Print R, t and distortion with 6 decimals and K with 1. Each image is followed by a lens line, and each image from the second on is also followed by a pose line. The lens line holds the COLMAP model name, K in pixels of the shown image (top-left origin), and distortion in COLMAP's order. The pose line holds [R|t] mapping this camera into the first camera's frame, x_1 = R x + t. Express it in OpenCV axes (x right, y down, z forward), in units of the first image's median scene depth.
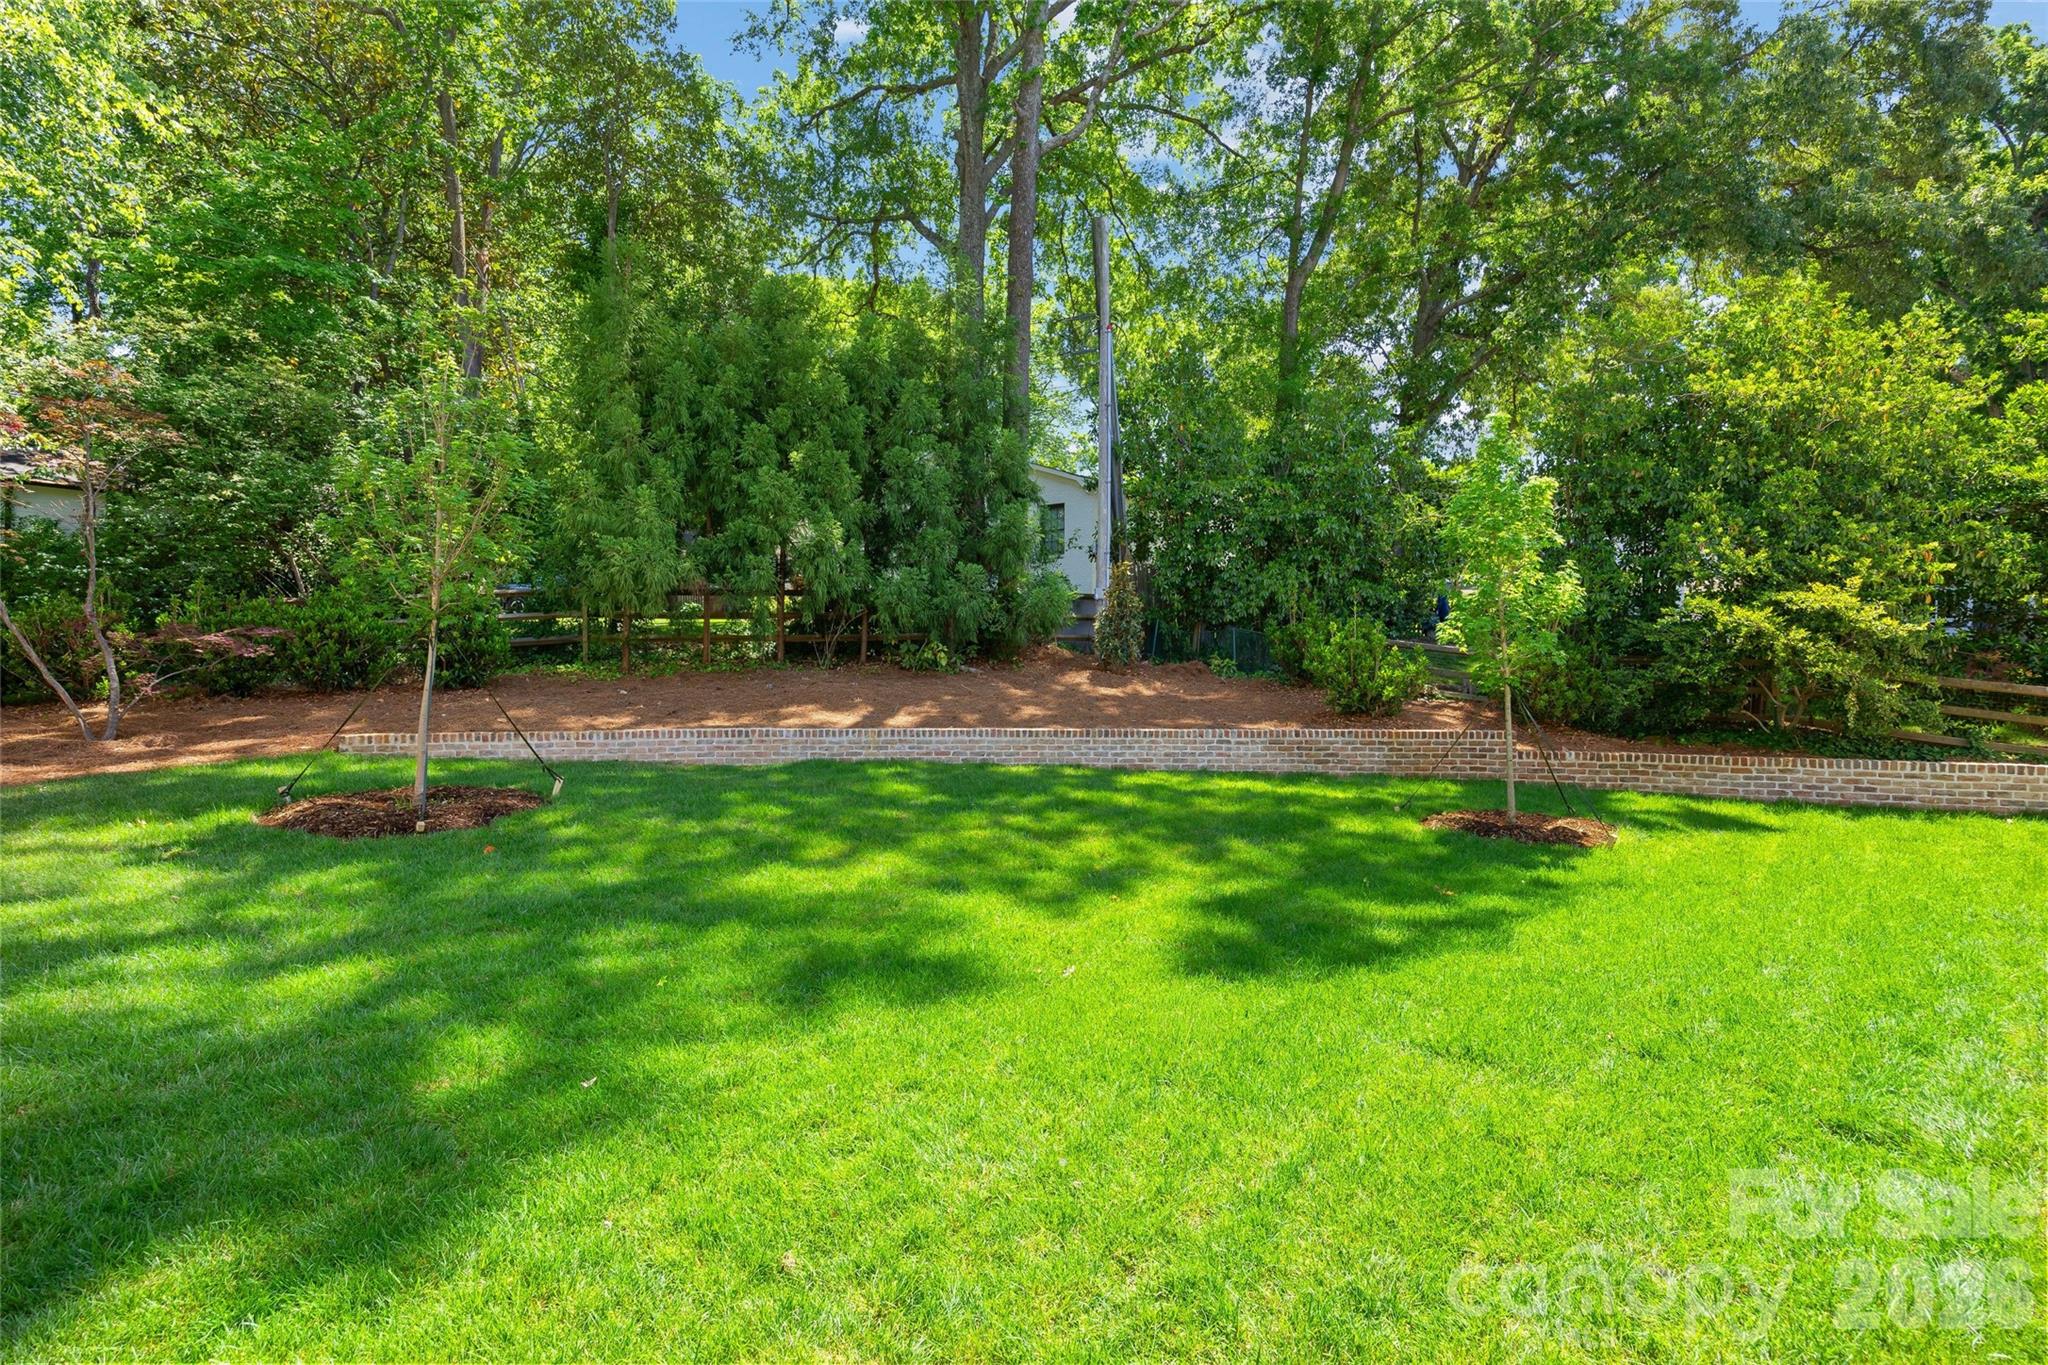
lens RADIAL K [[932.9, 0, 1024.0], [0, 932.9, 682.5], [0, 0, 1]] dist [-0.025424, -0.000405]
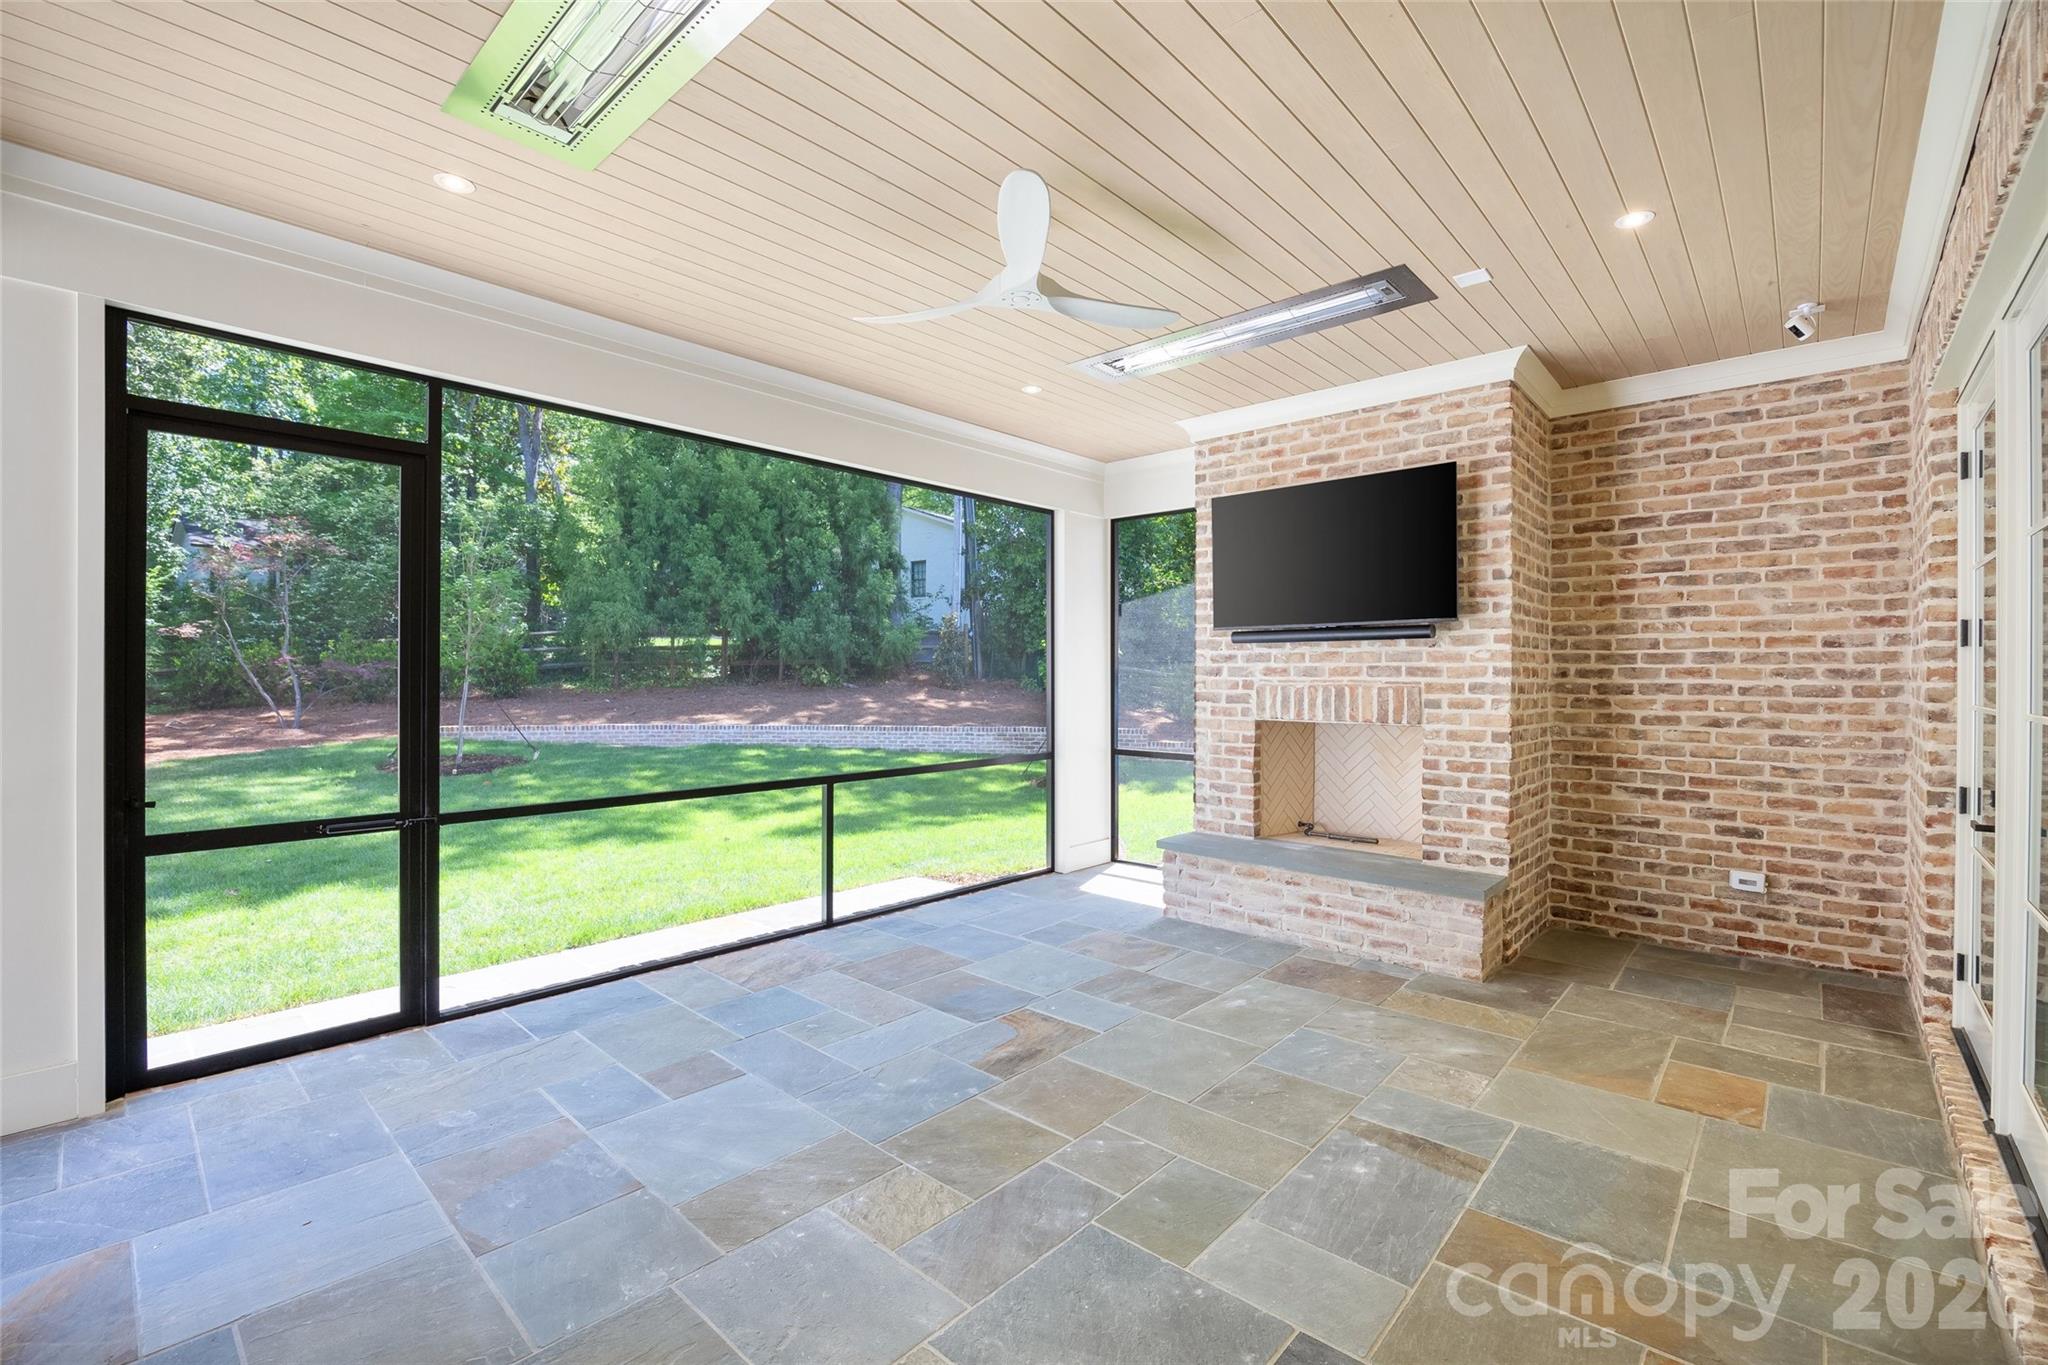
lens RADIAL K [[873.6, 0, 1024.0], [0, 873.6, 682.5], [0, 0, 1]] dist [0.000103, 0.000054]
pose [[0.997490, 0.006006, -0.070551, 0.348633], [-0.005865, 0.999980, 0.002205, -0.025553], [0.070563, -0.001786, 0.997506, -0.396121]]
